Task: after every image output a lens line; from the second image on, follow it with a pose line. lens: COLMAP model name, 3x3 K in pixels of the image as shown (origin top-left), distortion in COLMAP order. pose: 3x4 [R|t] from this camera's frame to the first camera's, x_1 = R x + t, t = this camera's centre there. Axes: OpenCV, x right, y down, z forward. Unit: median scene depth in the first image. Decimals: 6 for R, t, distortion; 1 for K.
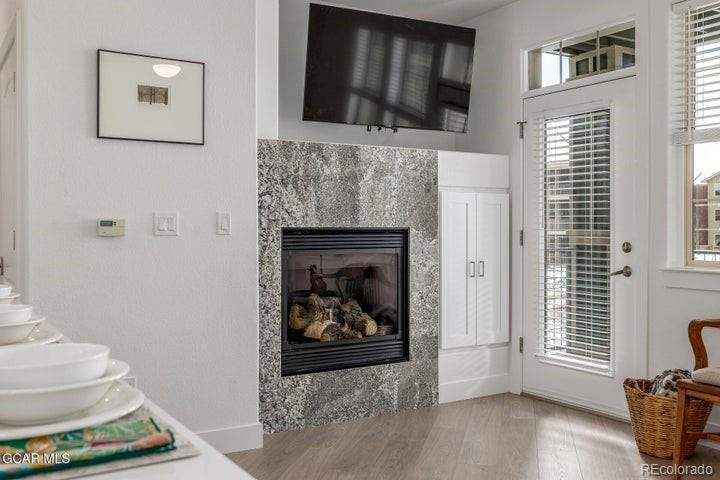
lens RADIAL K [[721.9, 0, 357.2], [0, 721.9, 237.3], [0, 0, 1]] dist [-0.008751, 0.000000]
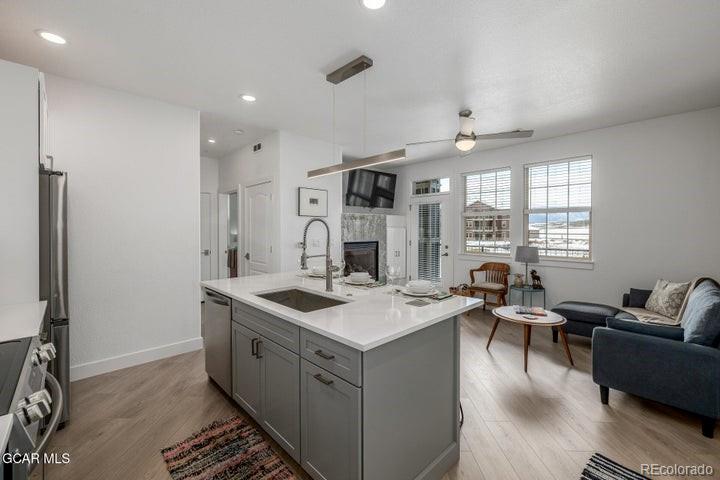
lens RADIAL K [[311.7, 0, 354.7], [0, 311.7, 235.7], [0, 0, 1]] dist [0.004130, -0.000073]
pose [[0.978854, -0.003679, 0.204525, -0.298920], [0.001876, 0.999958, 0.009010, -0.047495], [-0.204550, -0.008436, 0.978820, -0.266017]]
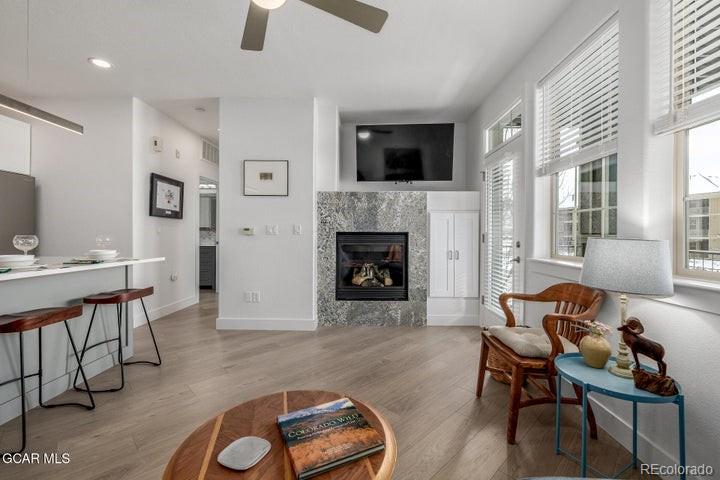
lens RADIAL K [[311.7, 0, 358.9], [0, 311.7, 237.8], [0, 0, 1]] dist [0.004130, -0.000073]
pose [[0.840118, 0.011001, -0.542292, 0.422438], [-0.011290, 0.999932, 0.002794, 0.001309], [0.542286, 0.003775, 0.840185, 0.227271]]
